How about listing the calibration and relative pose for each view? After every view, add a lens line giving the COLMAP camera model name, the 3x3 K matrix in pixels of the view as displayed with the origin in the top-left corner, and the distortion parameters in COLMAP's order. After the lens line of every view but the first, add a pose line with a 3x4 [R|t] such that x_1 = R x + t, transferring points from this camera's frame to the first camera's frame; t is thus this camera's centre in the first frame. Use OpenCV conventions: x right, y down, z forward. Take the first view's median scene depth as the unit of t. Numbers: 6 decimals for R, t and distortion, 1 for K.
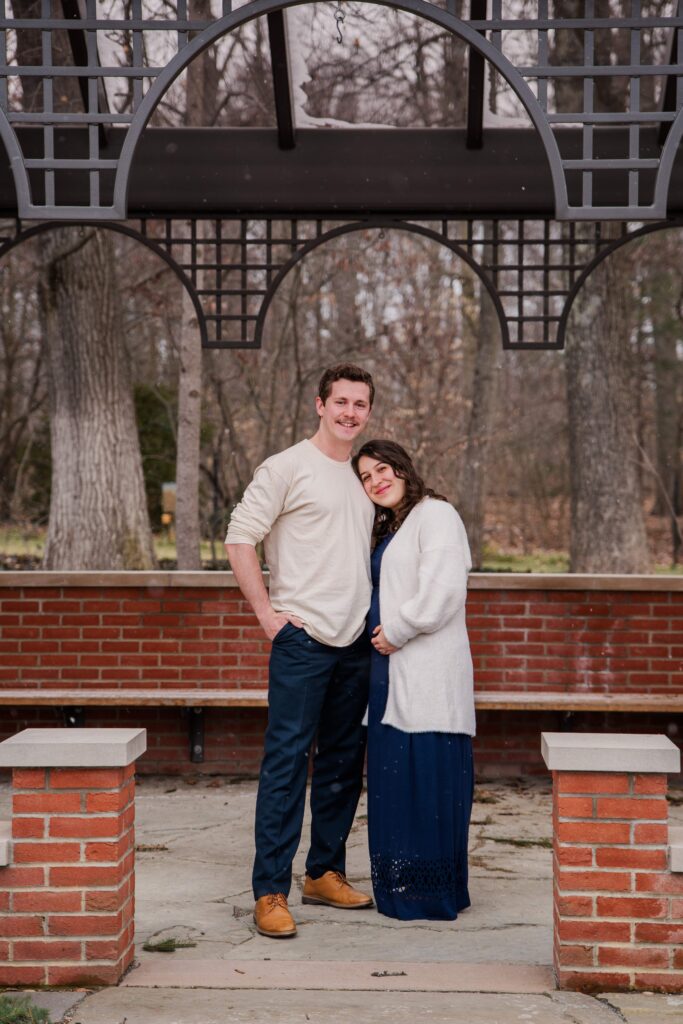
lens RADIAL K [[2051.2, 0, 341.5], [0, 2051.2, 512.0], [0, 0, 1]] dist [0.312964, 0.298626]
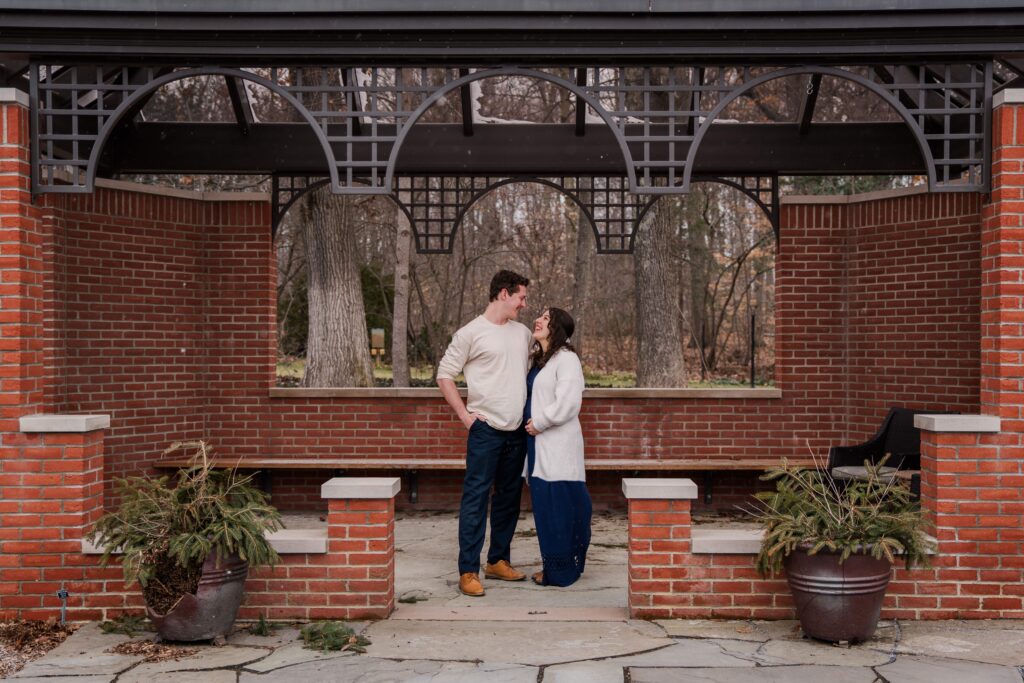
lens RADIAL K [[1756.2, 0, 534.2], [0, 1756.2, 340.3], [0, 0, 1]] dist [0.260916, 0.104024]
pose [[0.998489, -0.002208, 0.054908, -0.051663], [0.001787, 0.999969, 0.007711, -0.020425], [-0.054923, -0.007601, 0.998462, -0.426146]]
